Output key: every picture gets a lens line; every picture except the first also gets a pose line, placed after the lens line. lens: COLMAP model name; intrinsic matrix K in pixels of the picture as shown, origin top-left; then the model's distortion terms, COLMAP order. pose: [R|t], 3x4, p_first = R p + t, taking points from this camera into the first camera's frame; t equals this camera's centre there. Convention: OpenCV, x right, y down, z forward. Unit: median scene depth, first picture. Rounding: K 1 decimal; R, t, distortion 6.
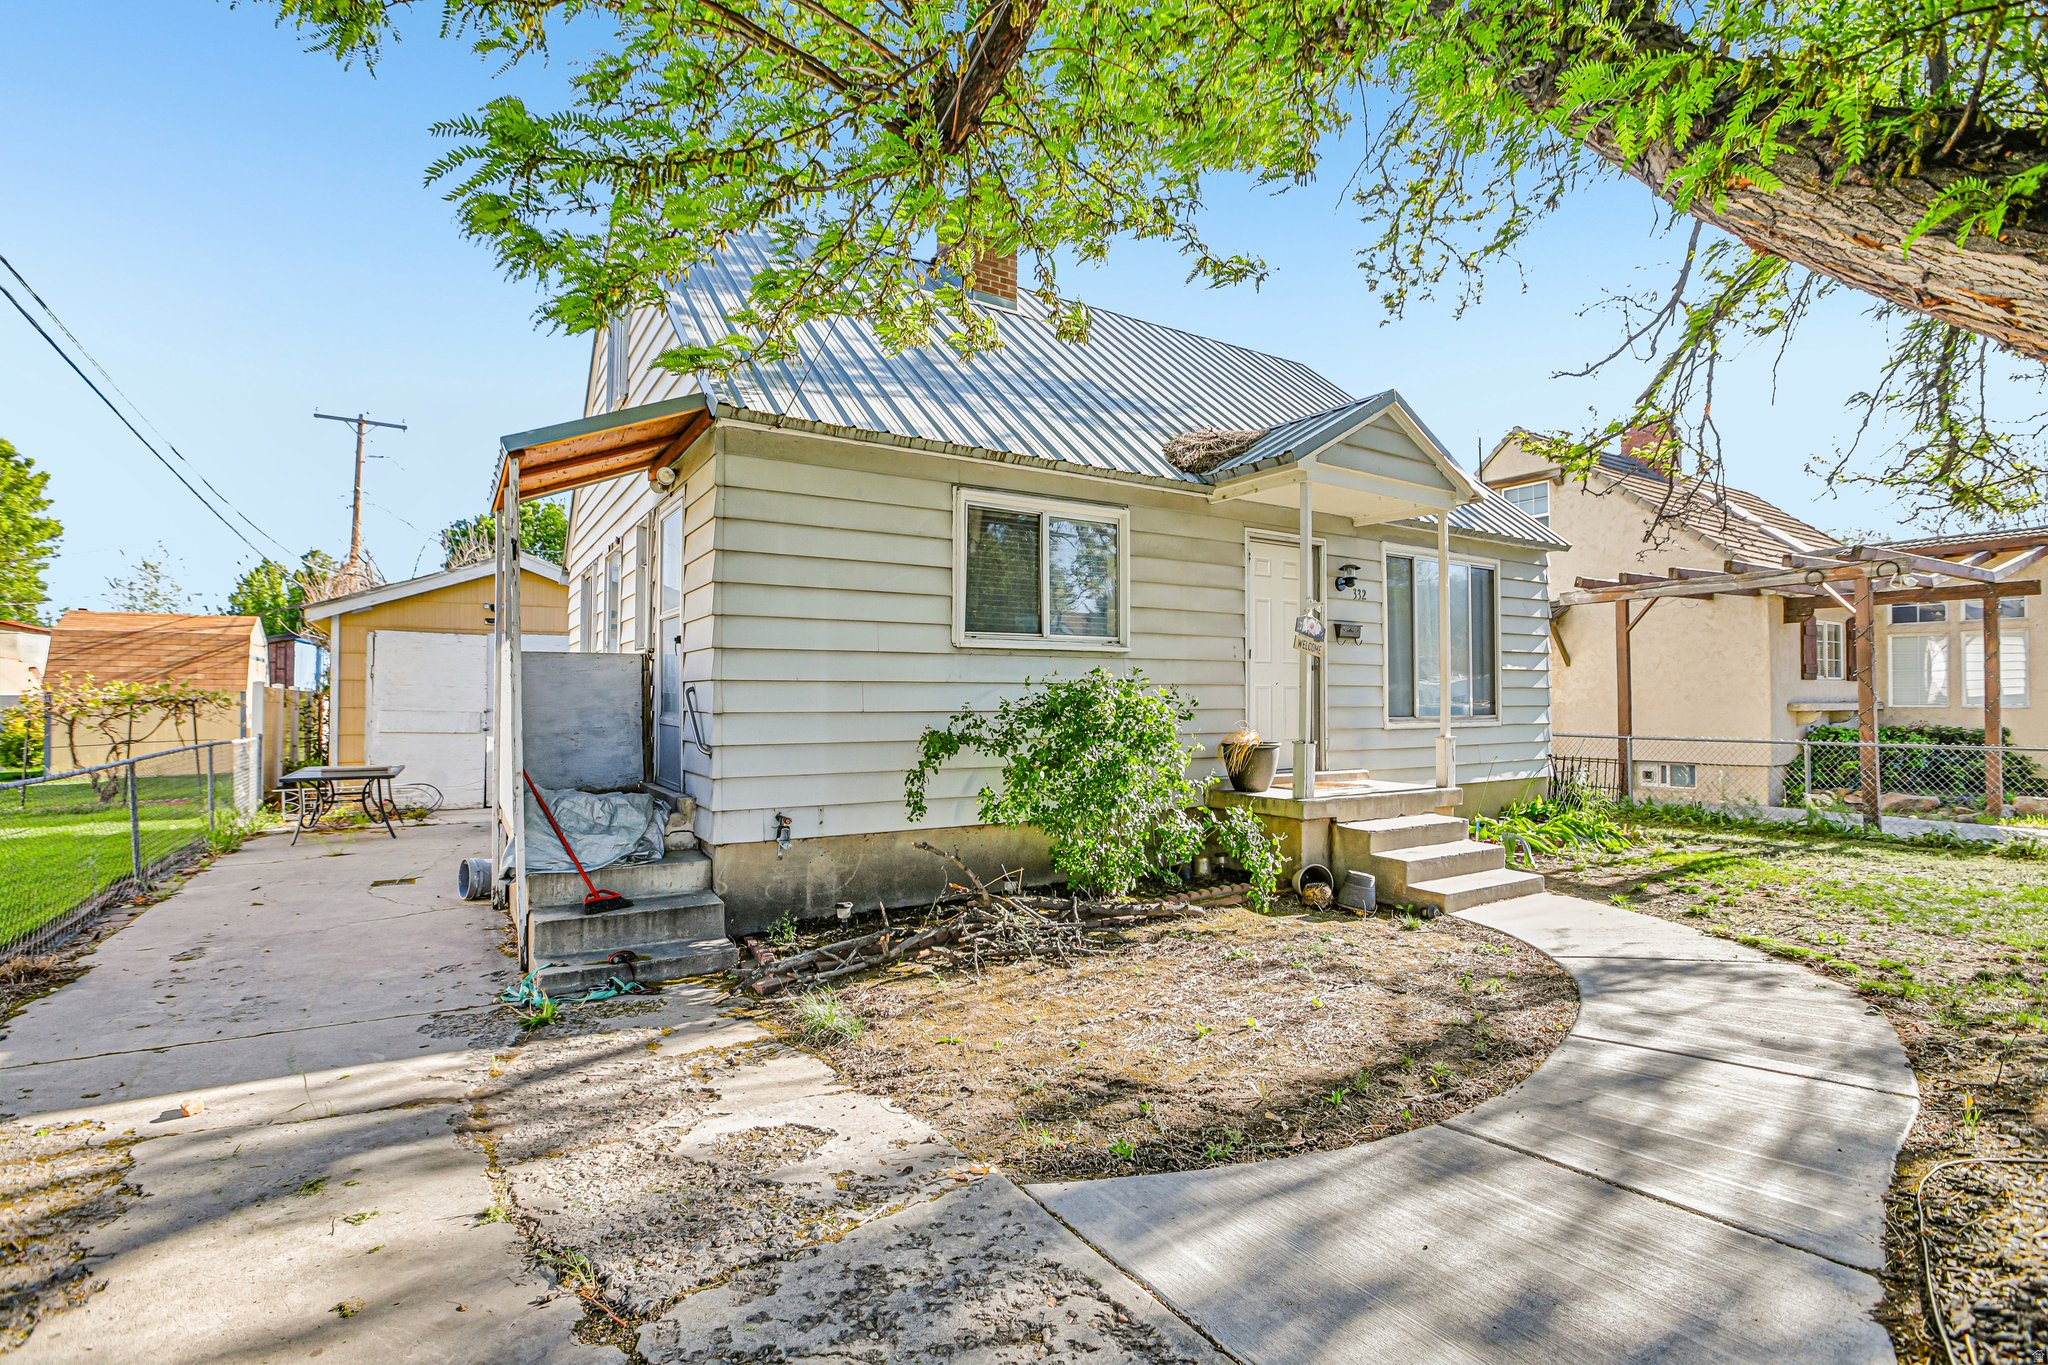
lens RADIAL K [[974.4, 0, 1029.9], [0, 974.4, 692.5], [0, 0, 1]] dist [-0.048931, 0.017960]
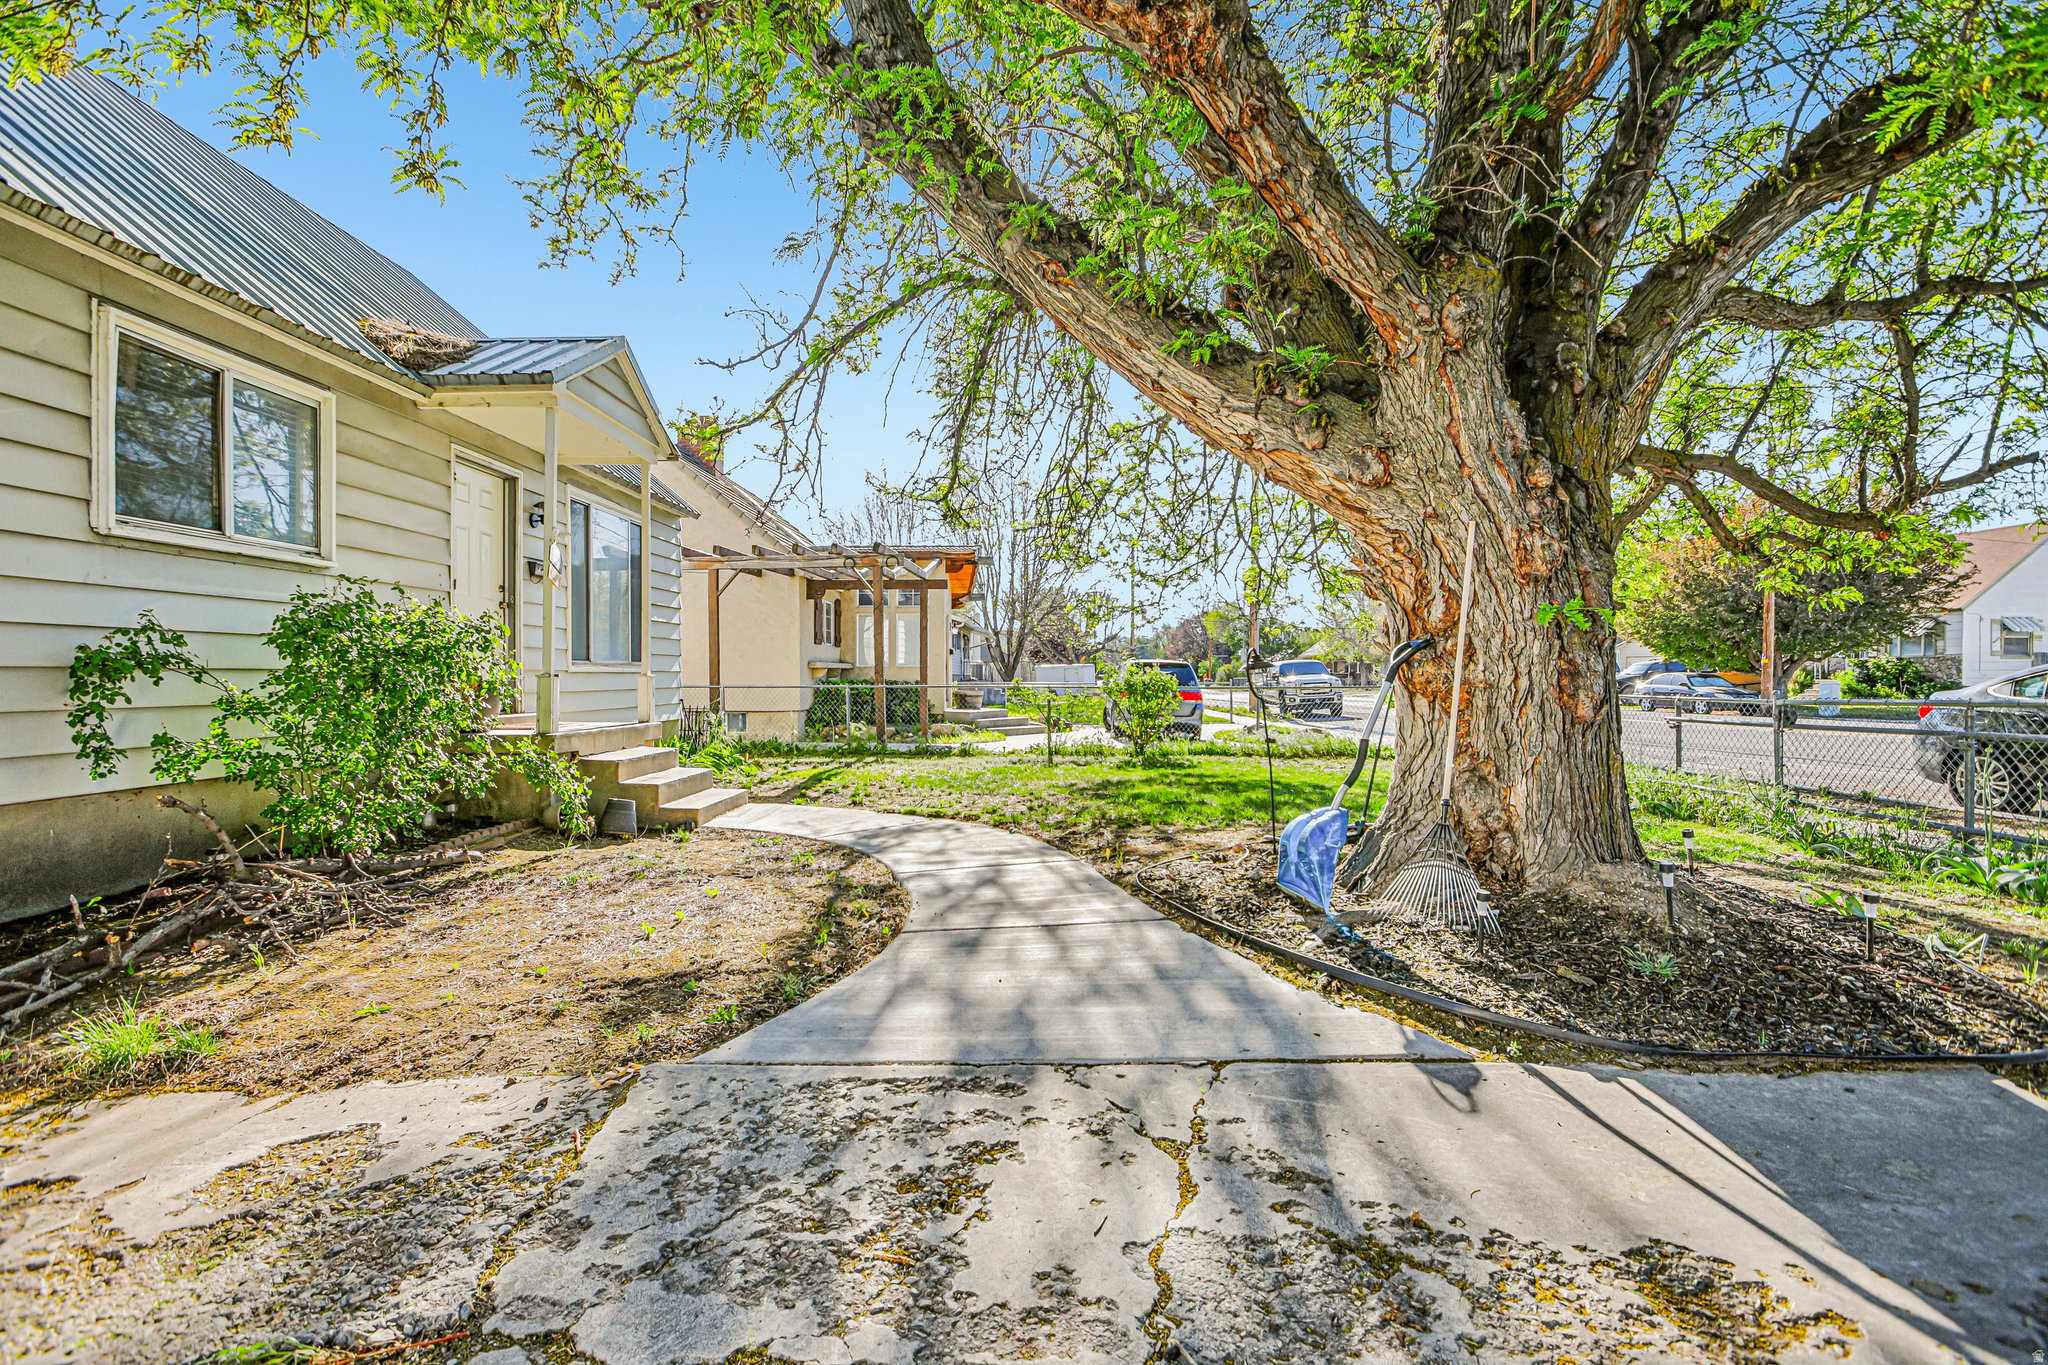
lens RADIAL K [[974.4, 0, 1029.9], [0, 974.4, 692.5], [0, 0, 1]] dist [-0.048931, 0.017960]
pose [[0.530020, -0.014185, 0.847867, -0.252940], [-0.001440, 0.999844, 0.017628, 0.045615], [-0.847984, -0.010564, 0.529916, 0.070448]]
